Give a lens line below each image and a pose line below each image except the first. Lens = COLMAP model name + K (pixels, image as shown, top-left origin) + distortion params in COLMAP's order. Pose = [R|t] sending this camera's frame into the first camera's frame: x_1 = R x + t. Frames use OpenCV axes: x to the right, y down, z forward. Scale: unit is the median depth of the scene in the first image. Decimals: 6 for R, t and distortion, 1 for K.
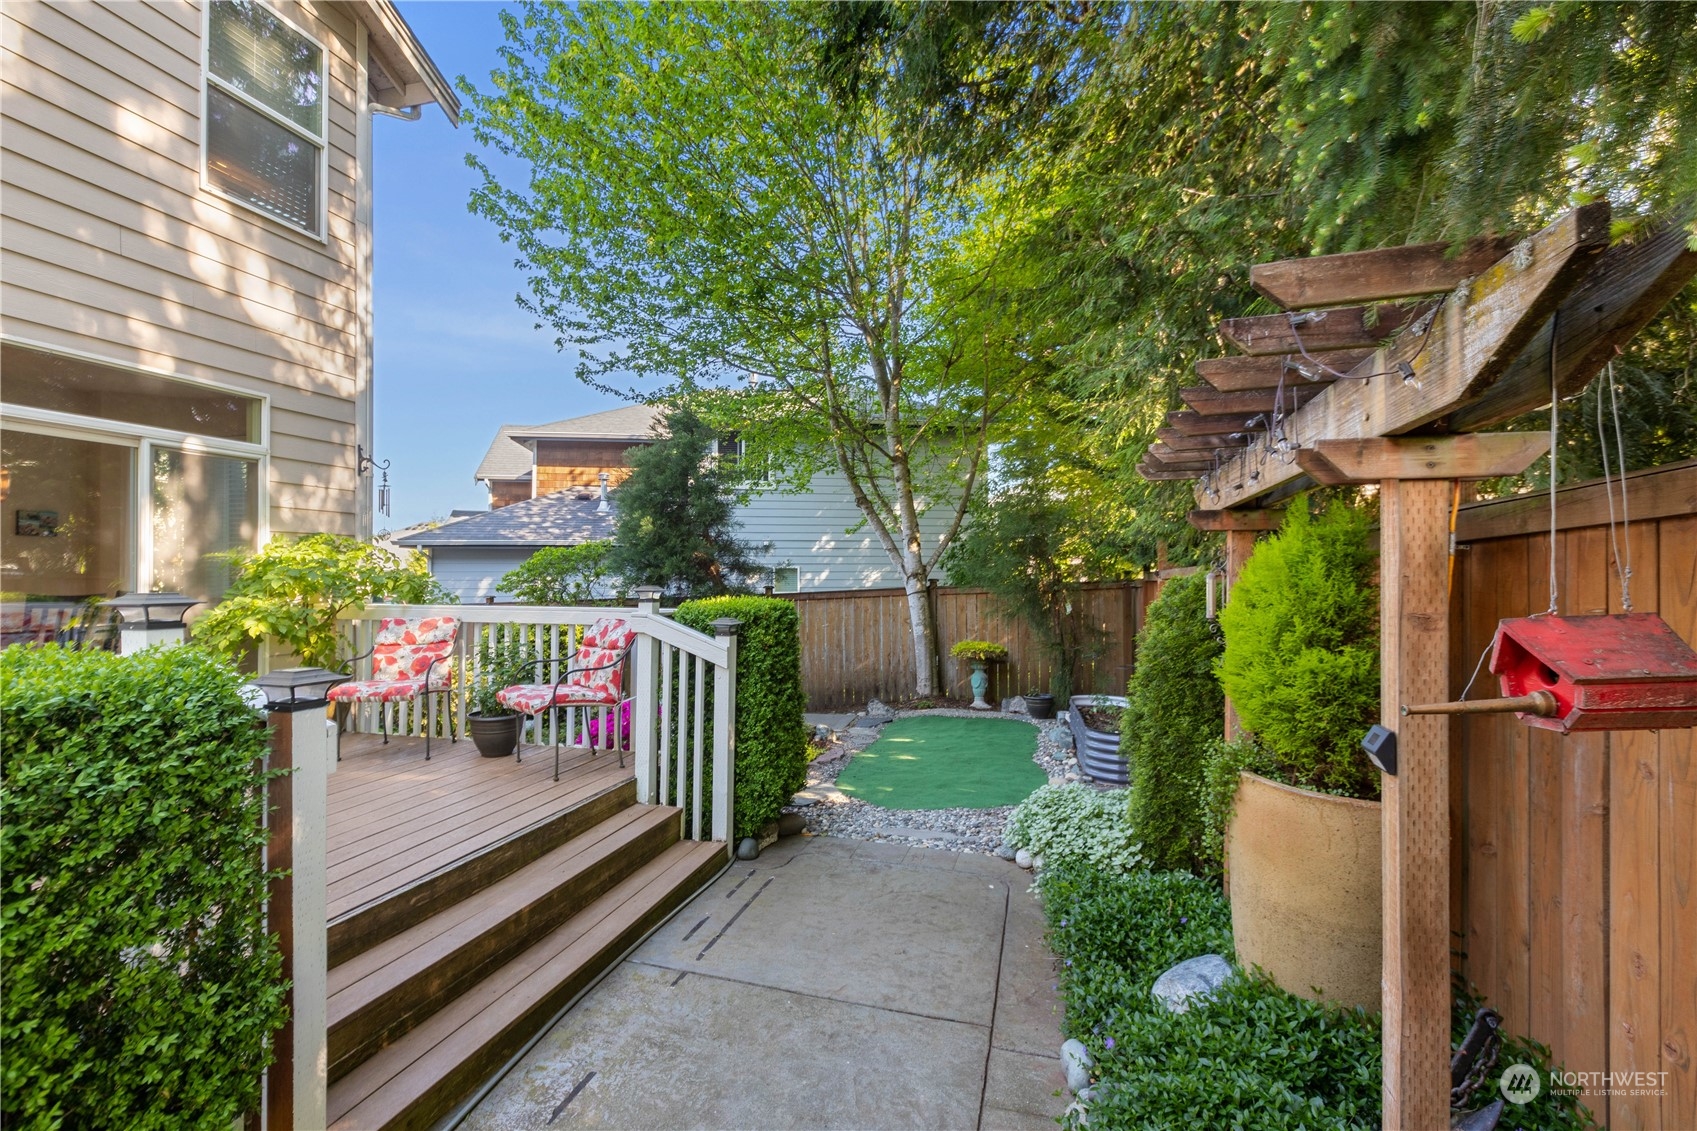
lens RADIAL K [[774.2, 0, 849.2], [0, 774.2, 574.1], [0, 0, 1]] dist [0.003635, -0.001257]
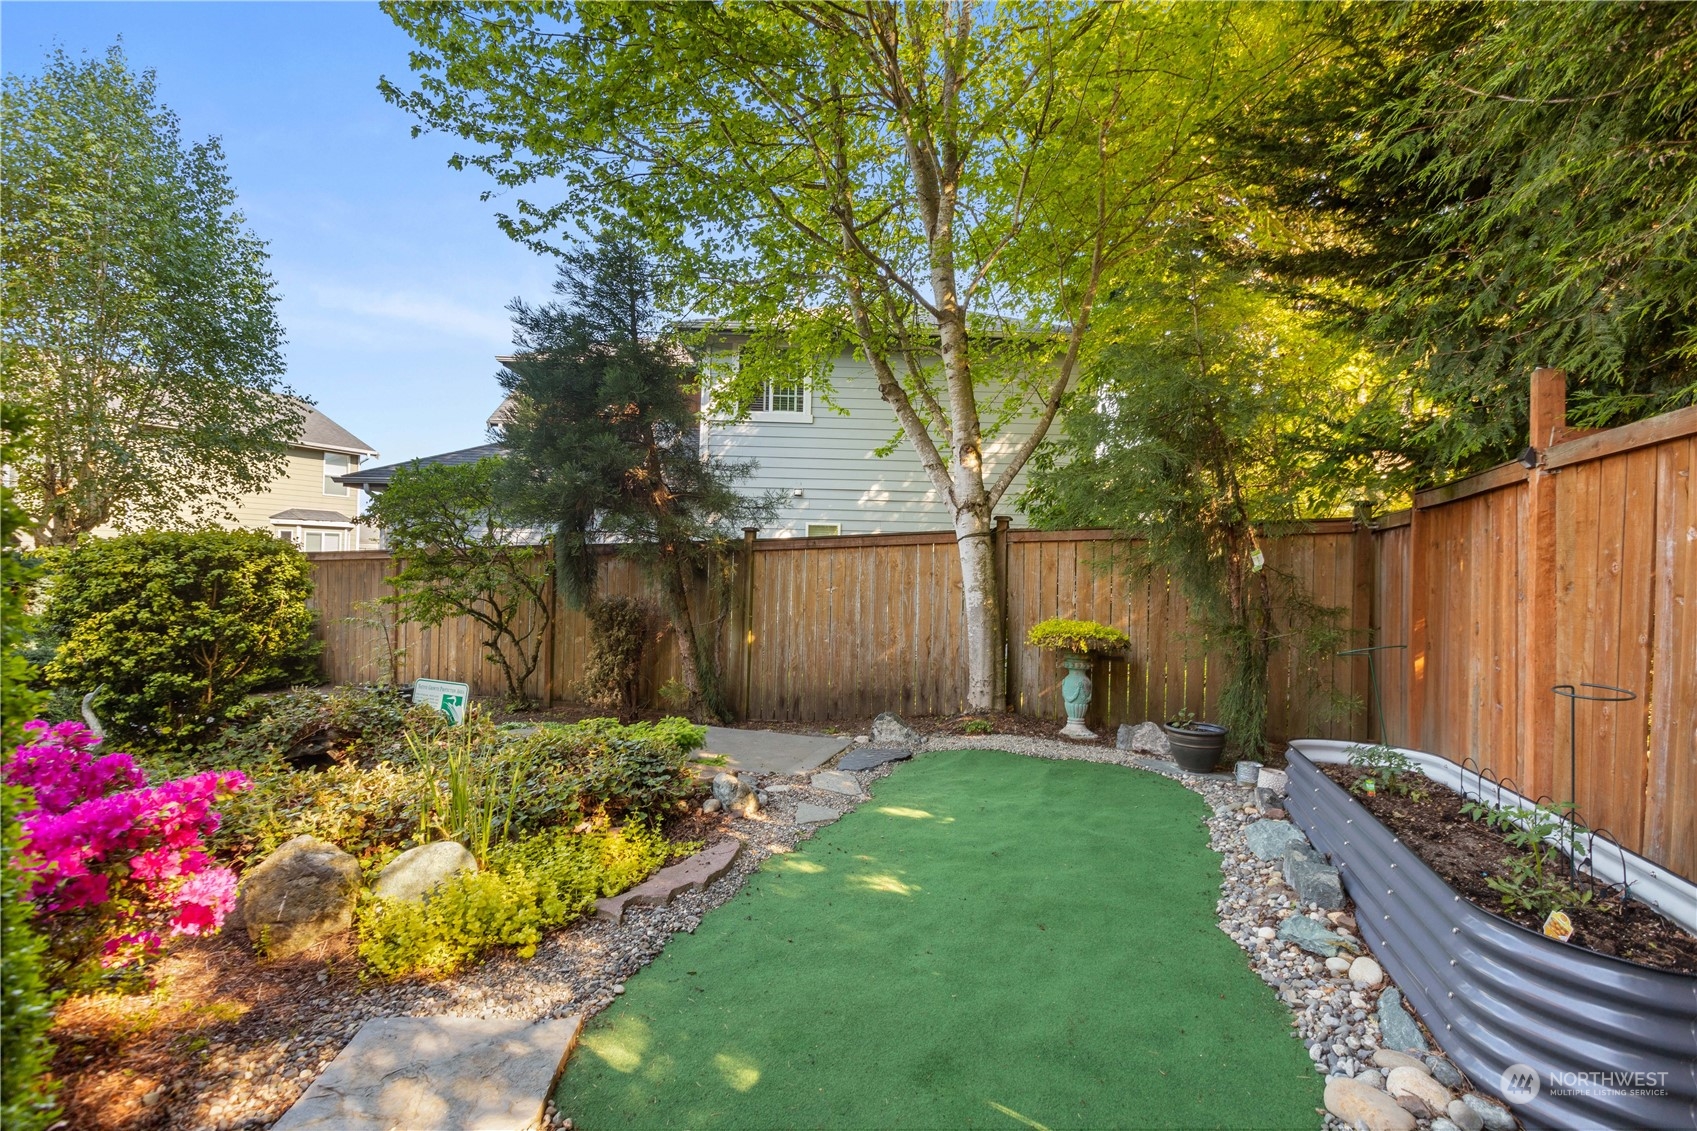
lens RADIAL K [[774.2, 0, 845.9], [0, 774.2, 562.6], [0, 0, 1]] dist [0.003635, -0.001257]
pose [[0.991469, 0.026203, -0.127683, 0.067476], [-0.026354, 0.999653, 0.000502, 0.046800], [0.127652, 0.002867, 0.991815, 0.398564]]
